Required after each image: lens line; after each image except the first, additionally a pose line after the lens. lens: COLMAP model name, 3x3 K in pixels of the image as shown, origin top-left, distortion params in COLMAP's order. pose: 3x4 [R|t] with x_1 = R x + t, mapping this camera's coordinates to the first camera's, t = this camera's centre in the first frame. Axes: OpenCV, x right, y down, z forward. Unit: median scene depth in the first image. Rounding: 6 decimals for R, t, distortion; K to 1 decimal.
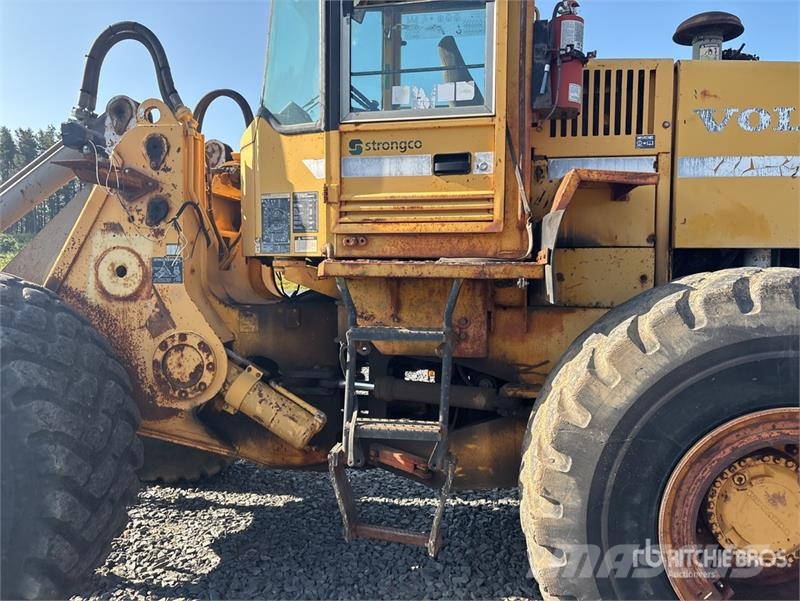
lens RADIAL K [[608.6, 0, 407.0], [0, 608.6, 296.3], [0, 0, 1]] dist [0.042483, -0.059189]
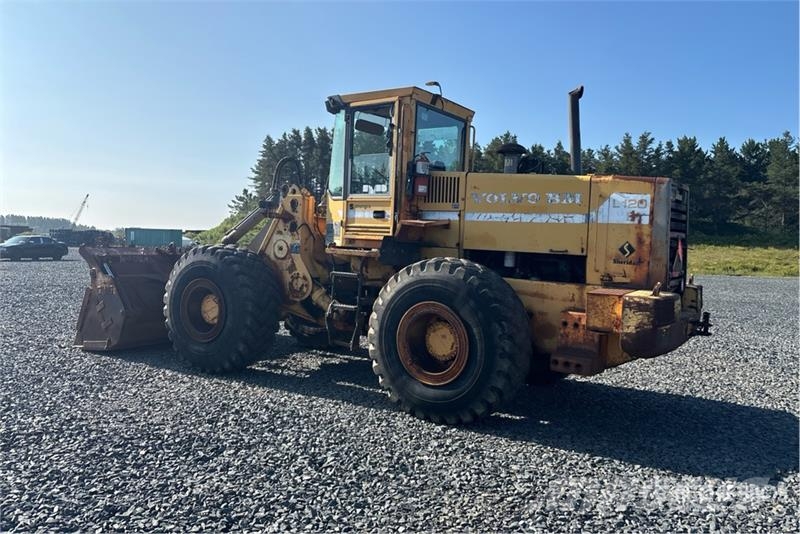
lens RADIAL K [[598.2, 0, 400.0], [0, 598.2, 267.0], [0, 0, 1]] dist [0.059933, -0.087033]
pose [[0.909589, 0.055267, -0.411818, 1.143287], [-0.060193, 0.998186, 0.001009, 0.006515], [0.411126, 0.023871, 0.911266, -1.237702]]
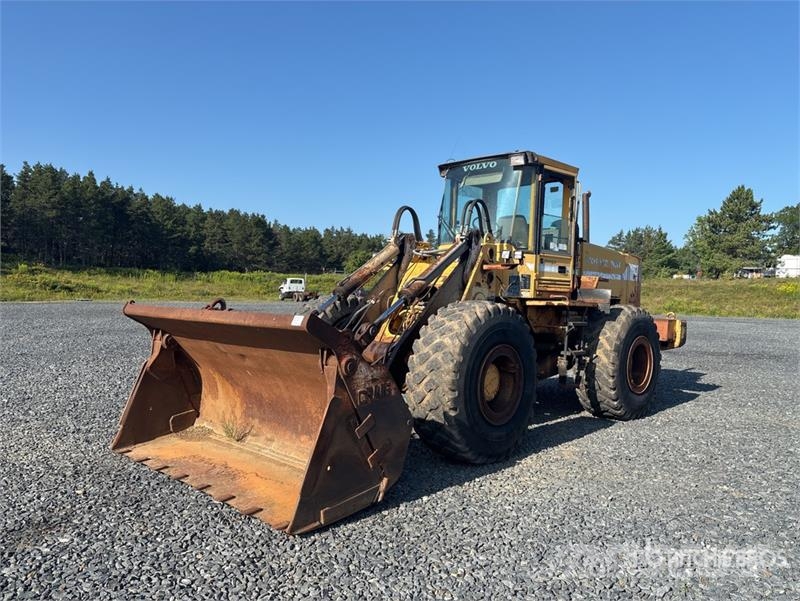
lens RADIAL K [[603.1, 0, 401.3], [0, 603.1, 293.9], [0, 0, 1]] dist [0.051828, -0.066640]
pose [[0.595506, 0.018840, 0.803130, -2.627859], [0.008188, 0.999531, -0.029518, -0.006982], [-0.803309, 0.024155, 0.595072, -0.160691]]
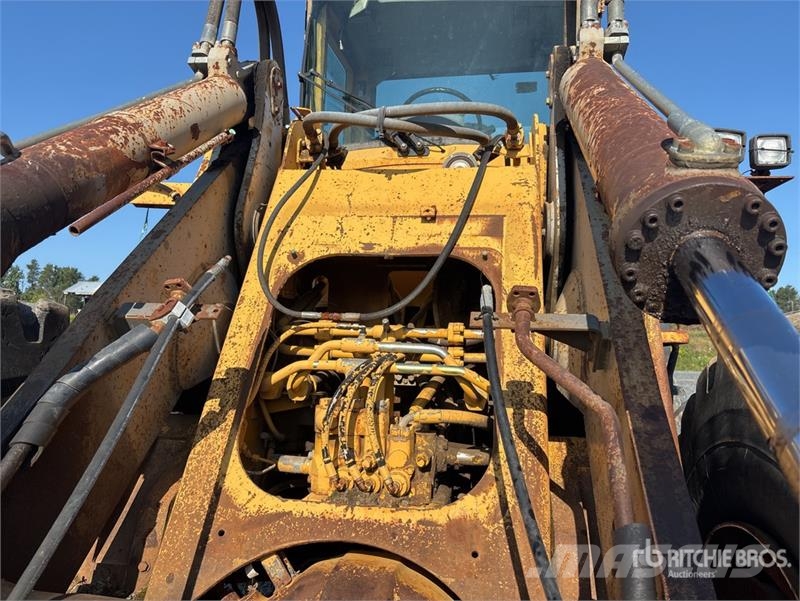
lens RADIAL K [[612.7, 0, 400.7], [0, 612.7, 302.3], [0, 0, 1]] dist [0.041307, -0.065344]
pose [[0.038637, 0.082934, 0.995806, -1.126000], [0.017966, 0.996331, -0.083675, -0.019728], [-0.999092, 0.021124, 0.037005, 1.235562]]
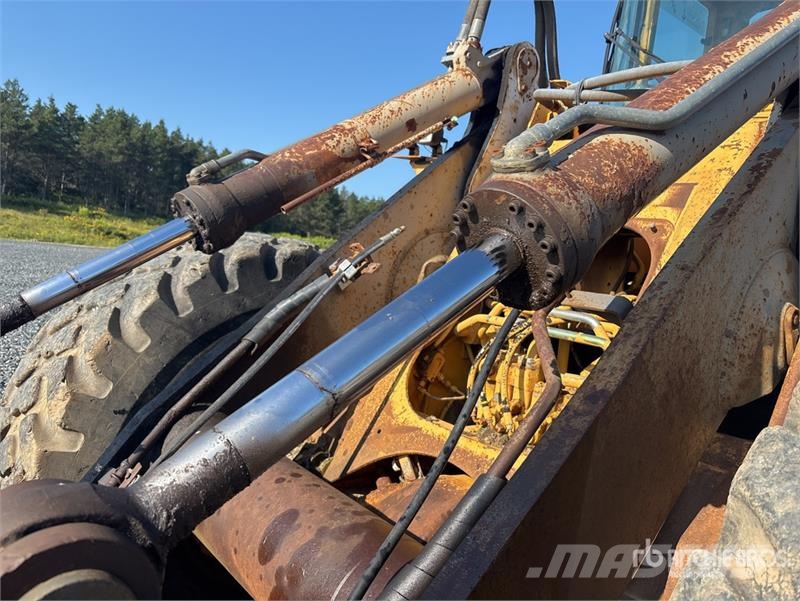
lens RADIAL K [[608.6, 0, 407.0], [0, 608.6, 296.3], [0, 0, 1]] dist [0.042483, -0.059189]
pose [[0.664571, 0.049056, 0.745614, -1.109347], [-0.089367, 0.995899, 0.014130, -0.036421], [-0.741862, -0.076024, 0.666229, 0.973473]]
